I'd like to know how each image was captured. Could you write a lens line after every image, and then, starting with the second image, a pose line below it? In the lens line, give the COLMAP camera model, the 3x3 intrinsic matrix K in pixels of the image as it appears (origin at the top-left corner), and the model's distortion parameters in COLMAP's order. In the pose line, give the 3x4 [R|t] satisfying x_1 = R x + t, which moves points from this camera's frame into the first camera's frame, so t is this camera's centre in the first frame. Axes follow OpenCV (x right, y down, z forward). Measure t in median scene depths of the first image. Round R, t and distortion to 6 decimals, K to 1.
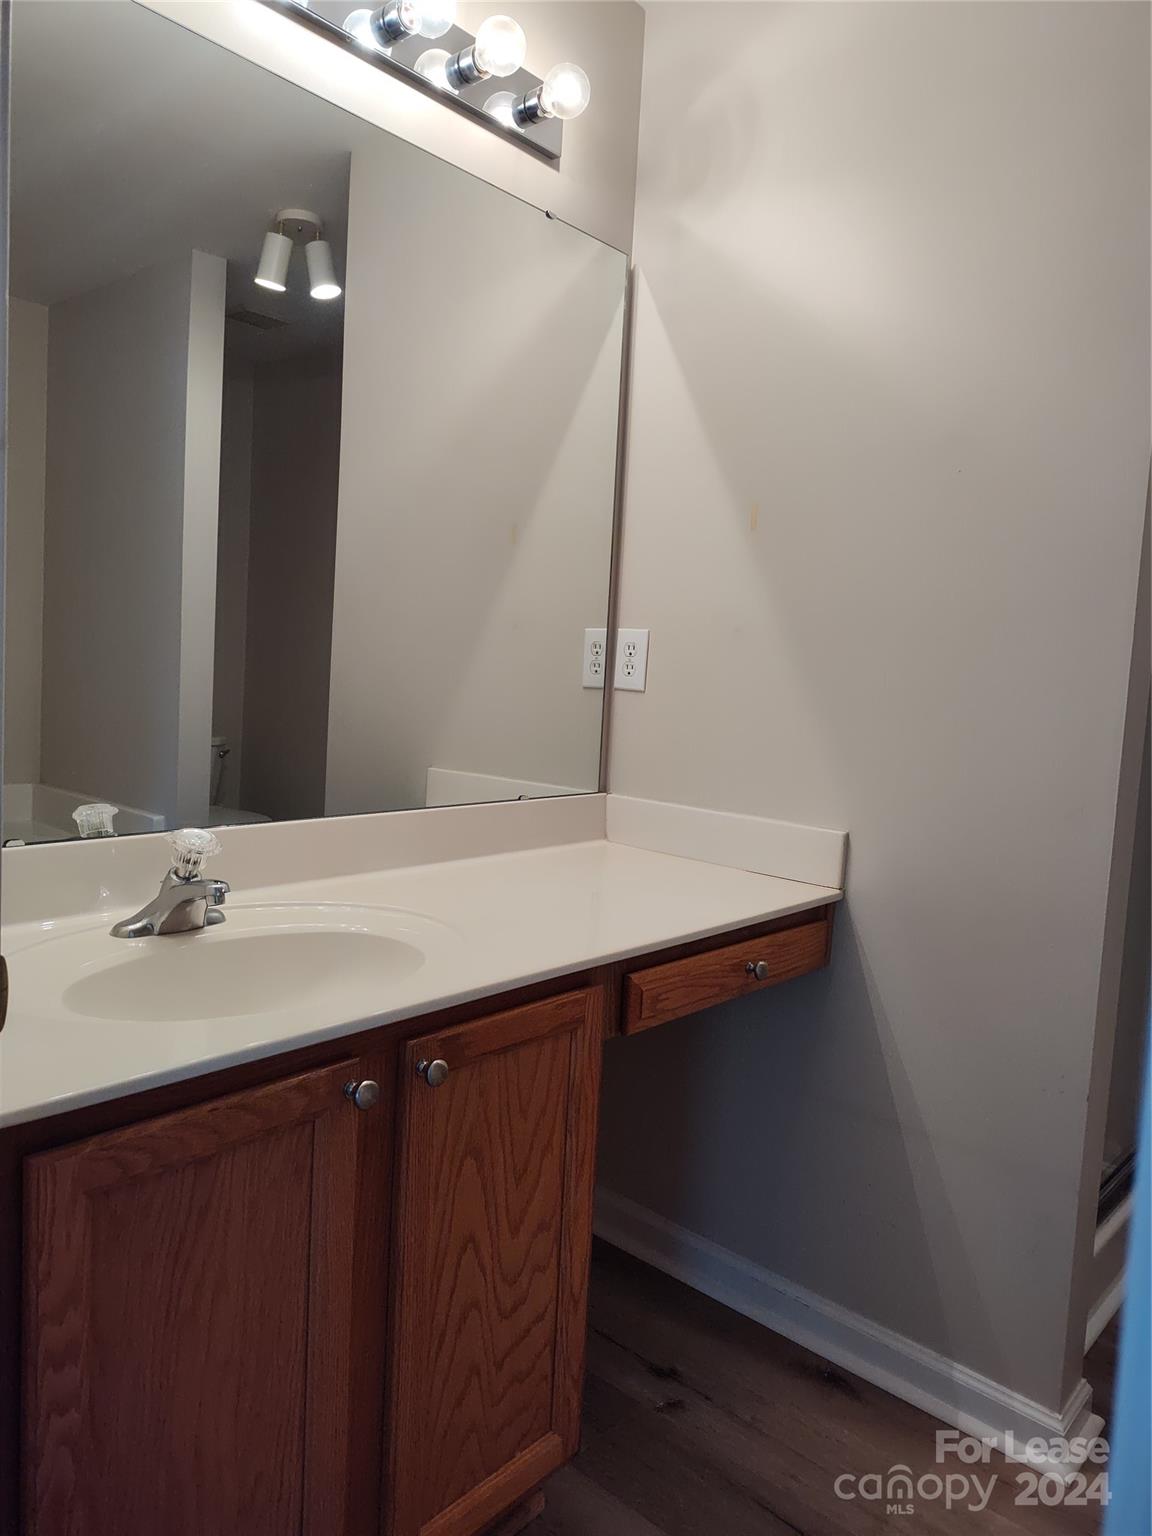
lens RADIAL K [[1046.6, 0, 576.6], [0, 1046.6, 773.7], [0, 0, 1]] dist [0.053692, -0.011213]
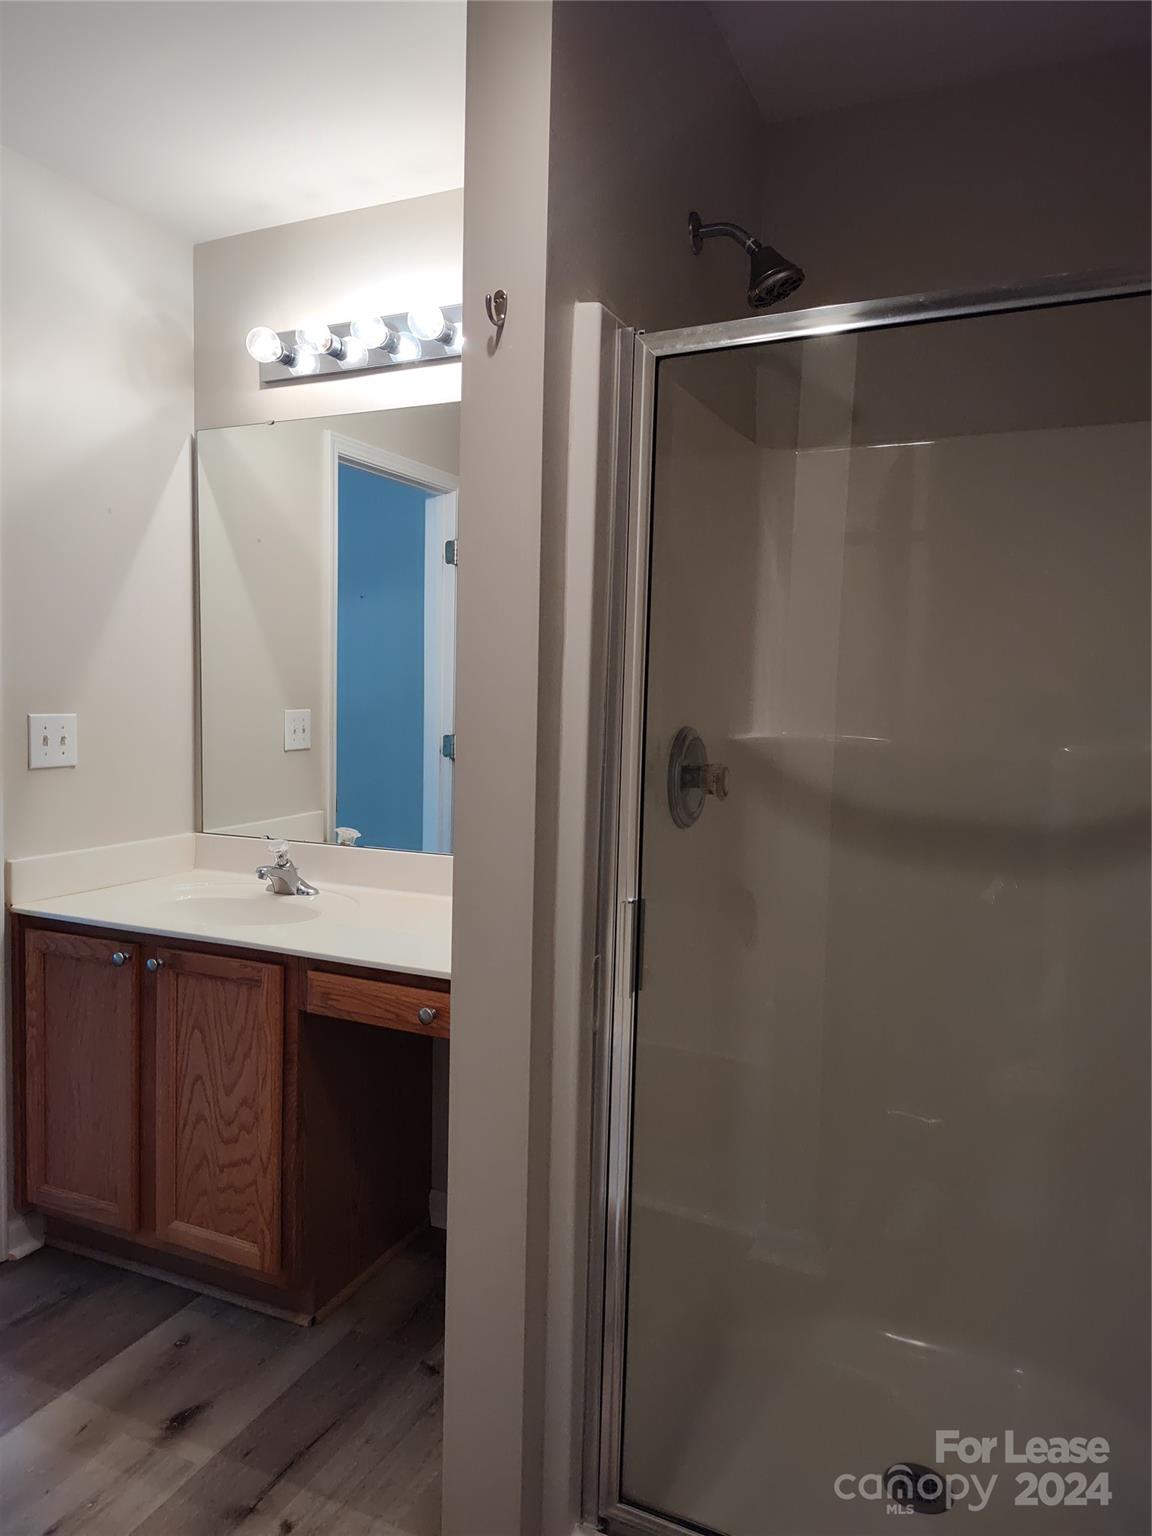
lens RADIAL K [[1046.6, 0, 576.6], [0, 1046.6, 762.4], [0, 0, 1]] dist [0.053692, -0.011213]
pose [[0.310019, 0.026311, -0.950366, 1.712213], [-0.104131, 0.994543, -0.006435, -0.140475], [0.945010, 0.100958, 0.311067, 0.949997]]
